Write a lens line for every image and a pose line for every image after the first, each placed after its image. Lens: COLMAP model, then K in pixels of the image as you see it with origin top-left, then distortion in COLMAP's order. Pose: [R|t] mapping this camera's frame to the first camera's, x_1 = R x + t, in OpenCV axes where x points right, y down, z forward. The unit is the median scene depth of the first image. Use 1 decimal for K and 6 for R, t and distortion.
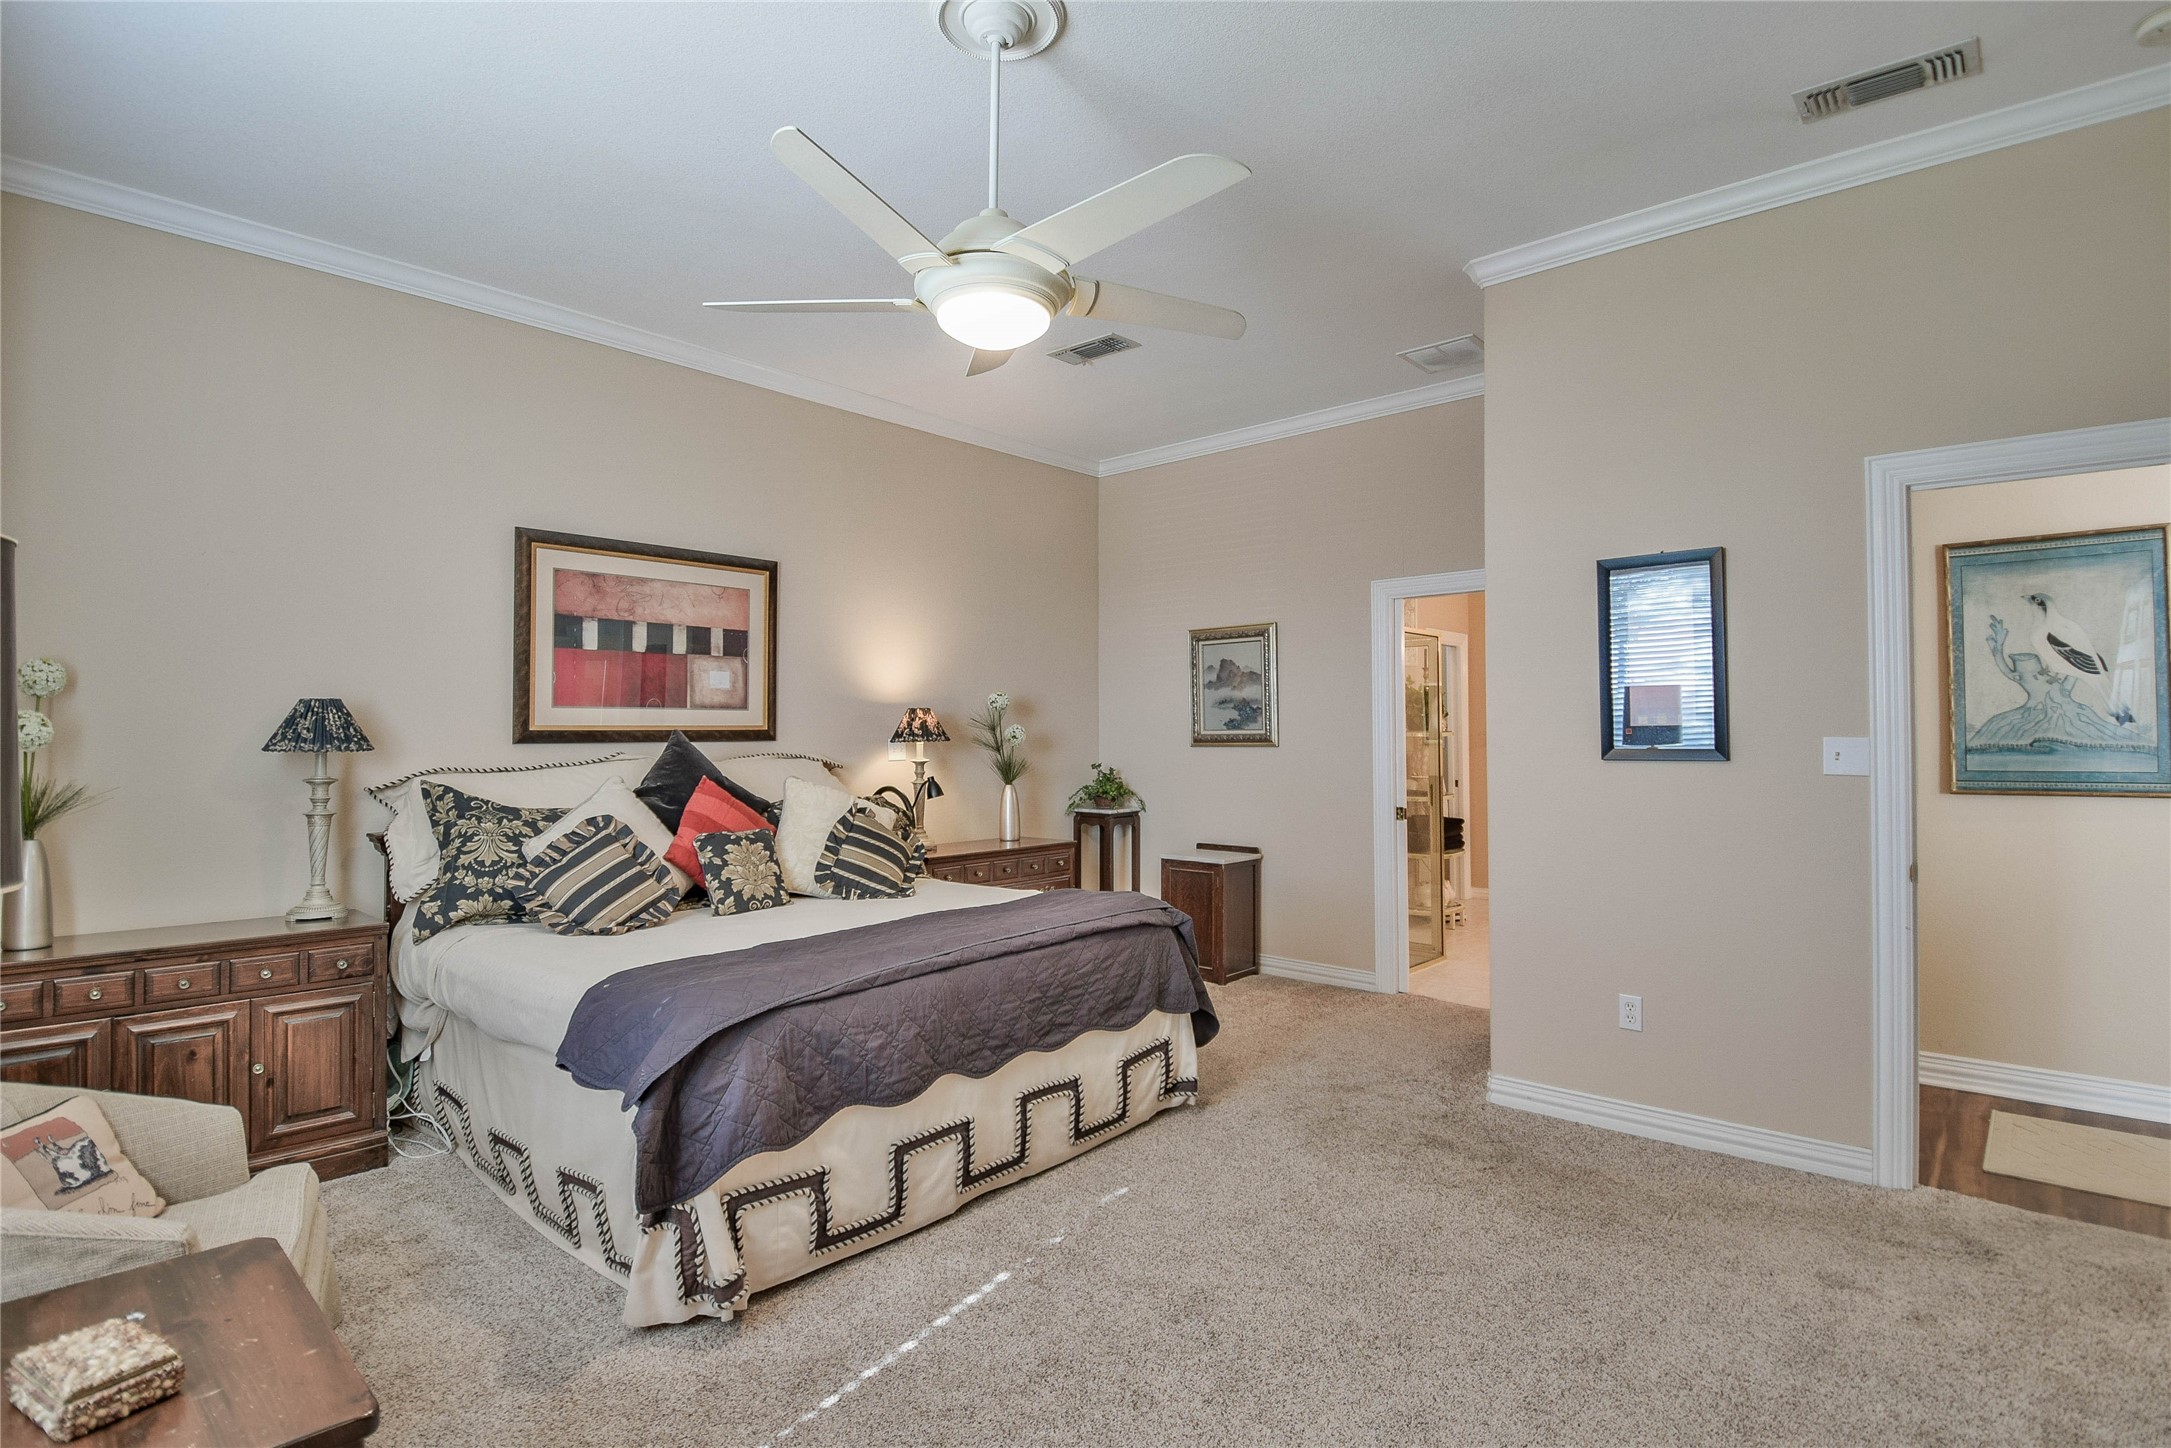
lens RADIAL K [[1053.4, 0, 1078.3], [0, 1053.4, 712.7], [0, 0, 1]] dist [0.036405, -0.039064]
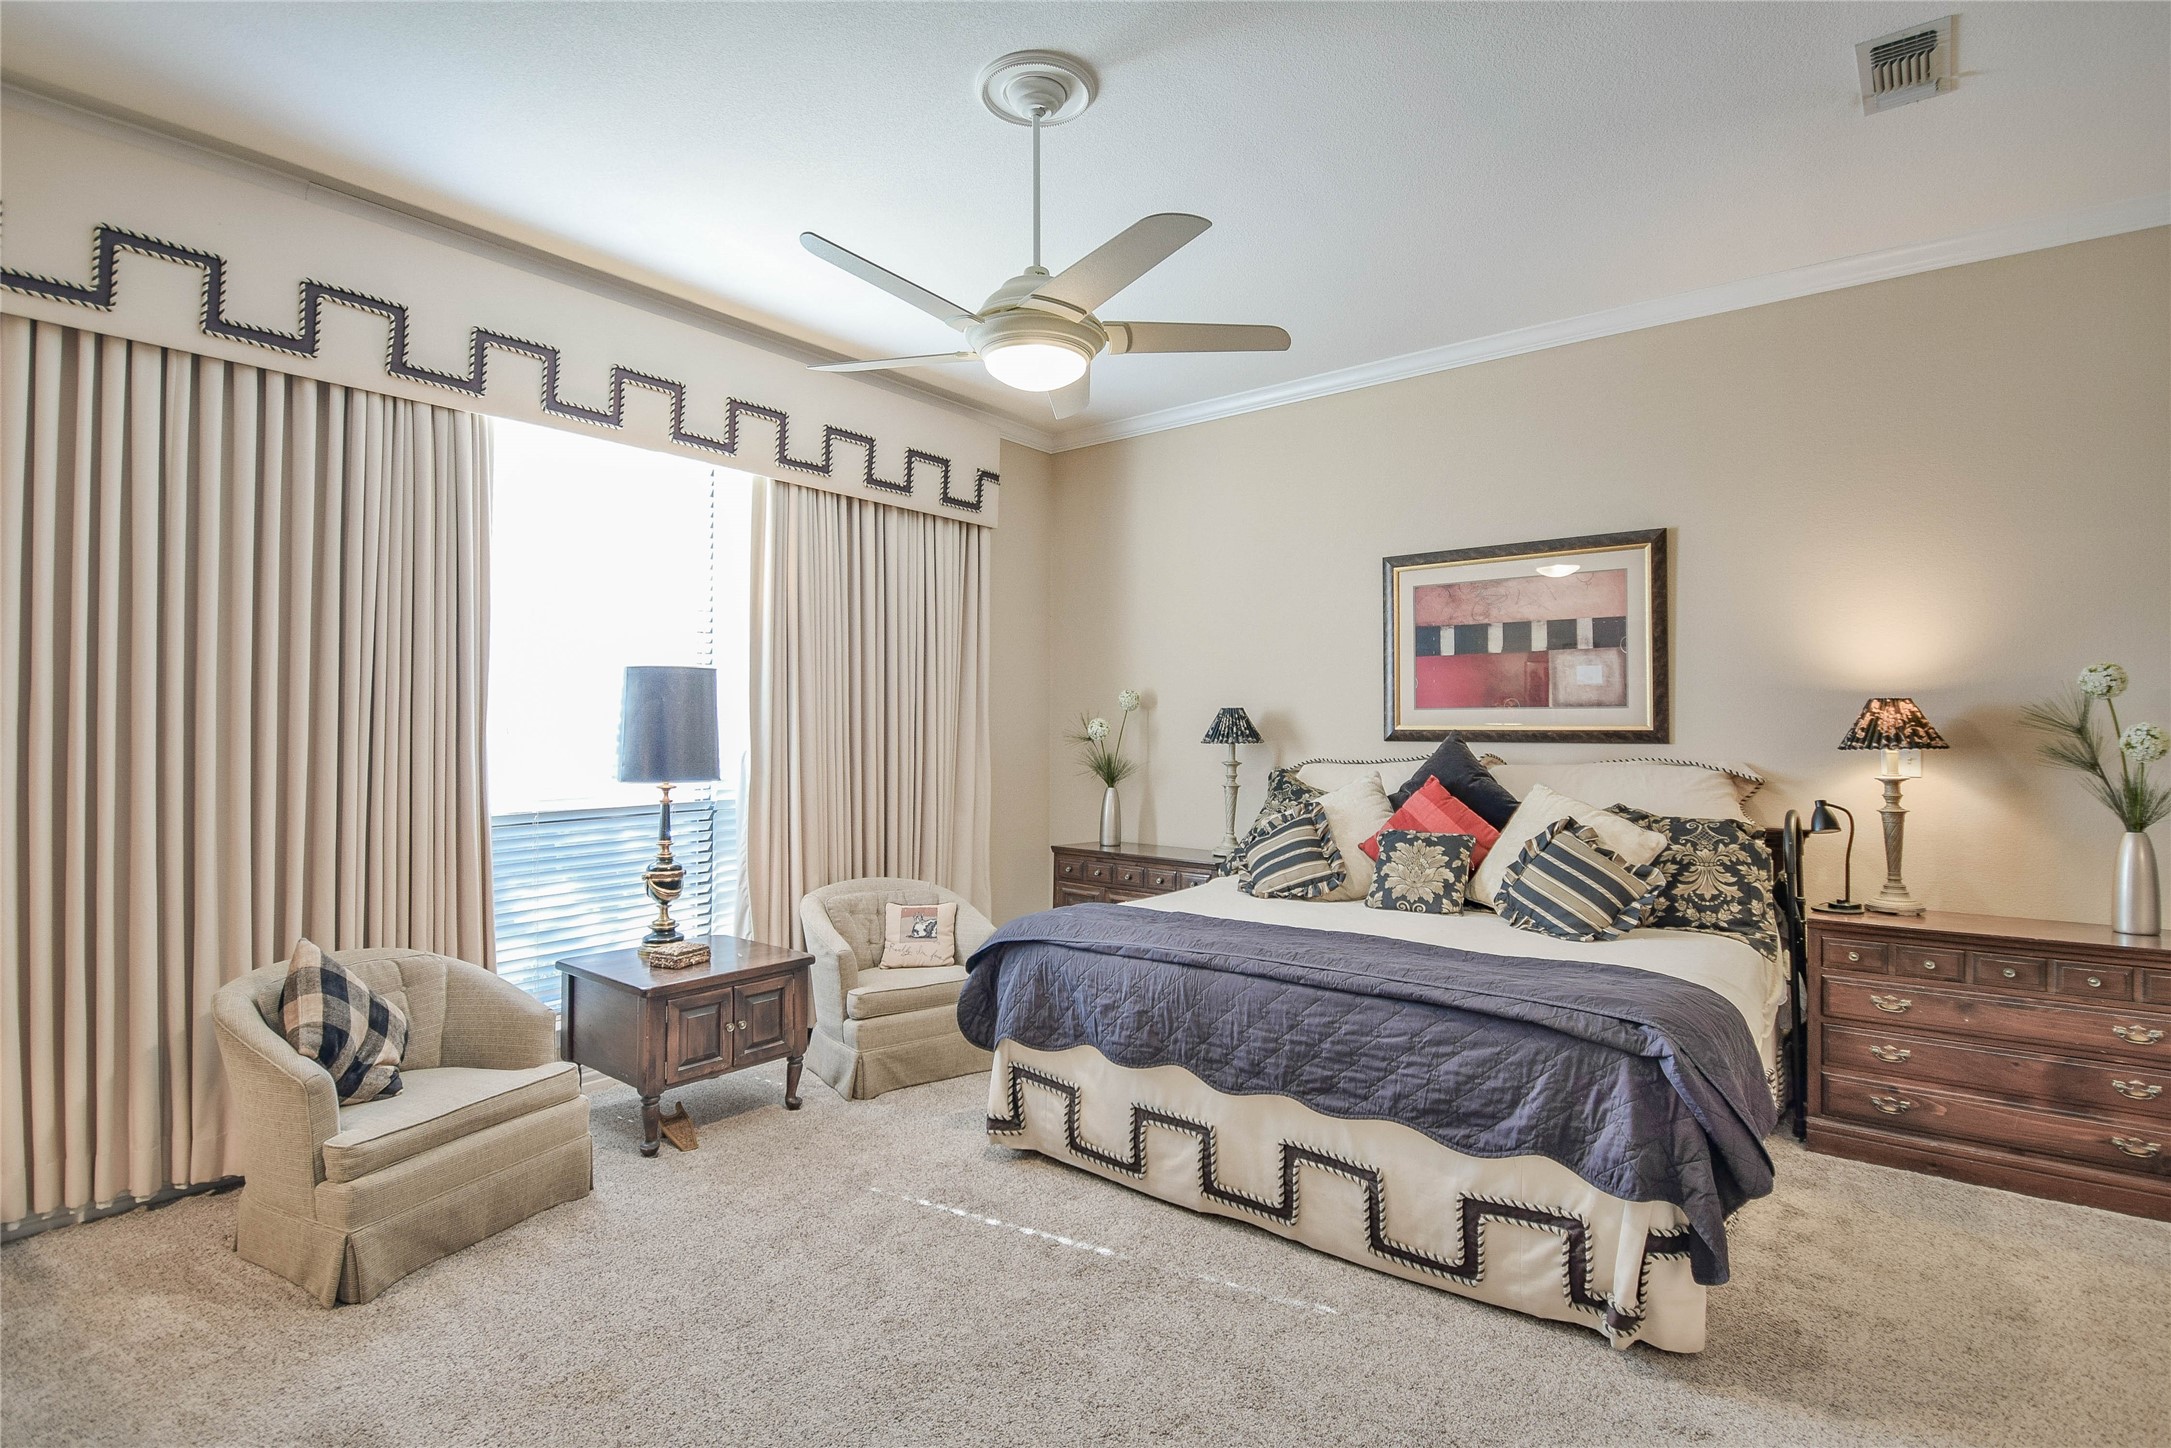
lens RADIAL K [[1053.4, 0, 1078.3], [0, 1053.4, 712.7], [0, 0, 1]] dist [0.036405, -0.039064]
pose [[0.069043, -0.010411, -0.997559, 0.618771], [0.015331, 0.999839, -0.009374, 0.003601], [0.997496, -0.014647, 0.069192, 0.574562]]
